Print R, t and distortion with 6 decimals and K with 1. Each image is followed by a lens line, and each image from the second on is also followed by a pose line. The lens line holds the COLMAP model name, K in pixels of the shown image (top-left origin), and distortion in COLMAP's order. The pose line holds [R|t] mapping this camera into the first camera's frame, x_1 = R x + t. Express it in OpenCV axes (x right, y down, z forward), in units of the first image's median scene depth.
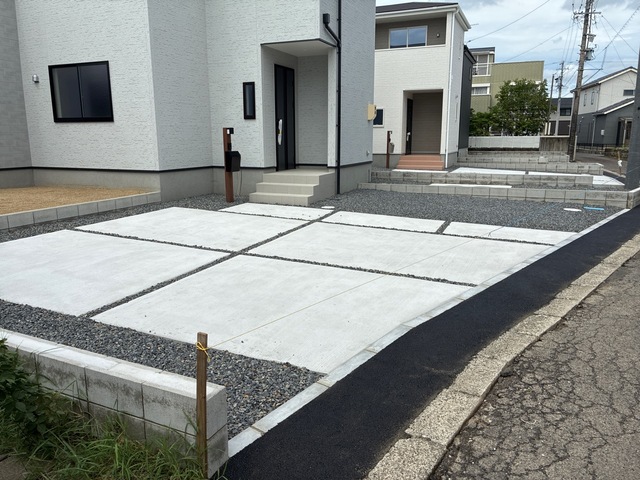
lens RADIAL K [[482.4, 0, 317.2], [0, 482.4, 236.7], [0, 0, 1]] dist [0.040937, -0.054870]
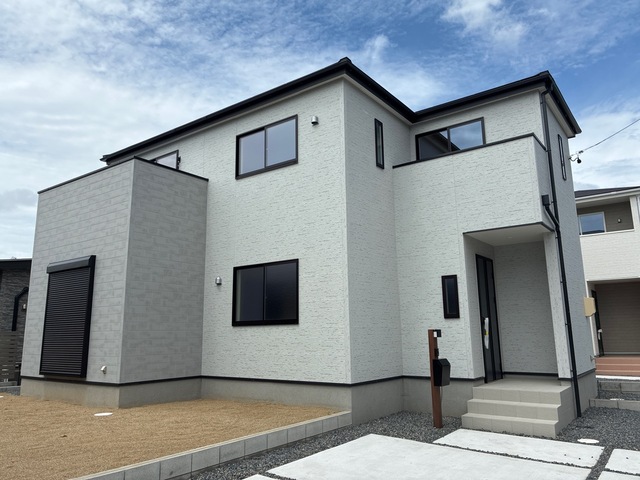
lens RADIAL K [[482.4, 0, 317.2], [0, 482.4, 236.7], [0, 0, 1]] dist [0.040937, -0.054870]
pose [[0.972377, -0.057079, -0.226330, -0.169633], [-0.035711, 0.921845, -0.385911, -0.045177], [0.230669, 0.383333, 0.894342, 0.160392]]
